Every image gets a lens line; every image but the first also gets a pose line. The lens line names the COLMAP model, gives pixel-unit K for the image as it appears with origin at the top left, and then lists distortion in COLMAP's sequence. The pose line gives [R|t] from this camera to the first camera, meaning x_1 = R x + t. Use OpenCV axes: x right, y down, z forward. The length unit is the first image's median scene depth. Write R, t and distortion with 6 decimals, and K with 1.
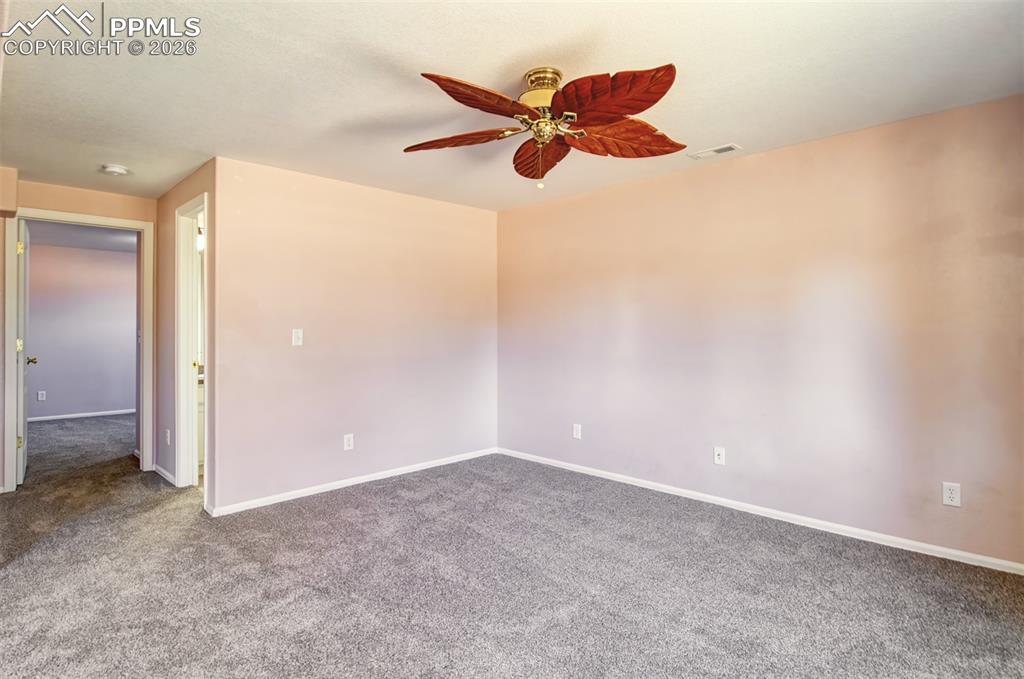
lens RADIAL K [[531.9, 0, 513.7], [0, 531.9, 335.5], [0, 0, 1]] dist [-0.005751, -0.007502]
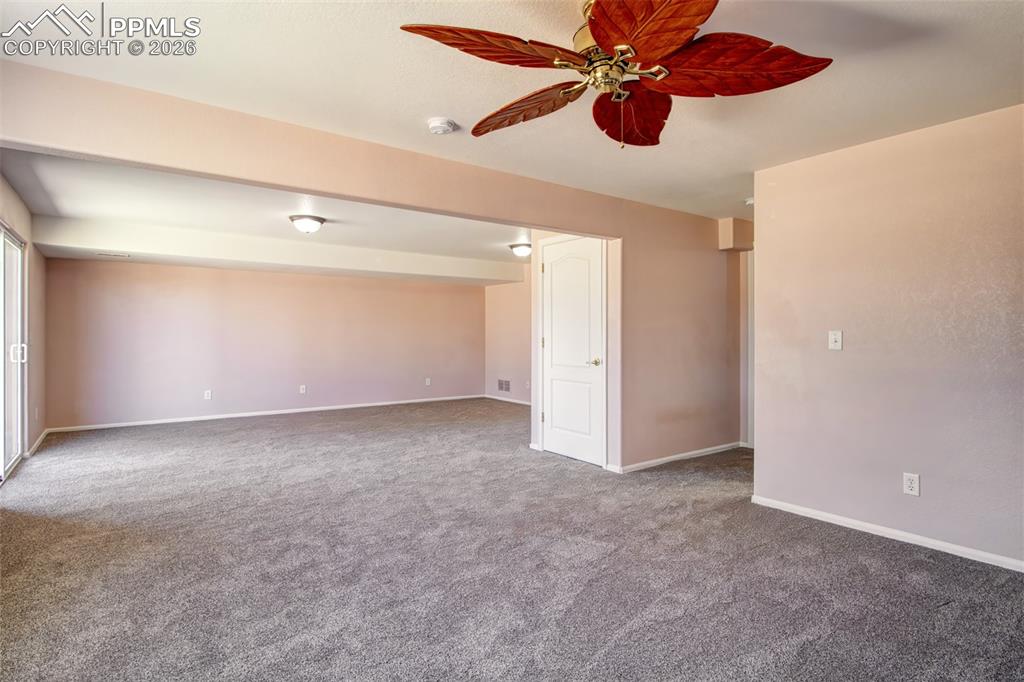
lens RADIAL K [[531.9, 0, 513.6], [0, 531.9, 337.0], [0, 0, 1]] dist [-0.005751, -0.007502]
pose [[-0.153018, 0.007705, -0.988193, 0.599710], [-0.004331, 0.999955, 0.008467, -0.007865], [0.988214, 0.005575, -0.152977, 0.682272]]
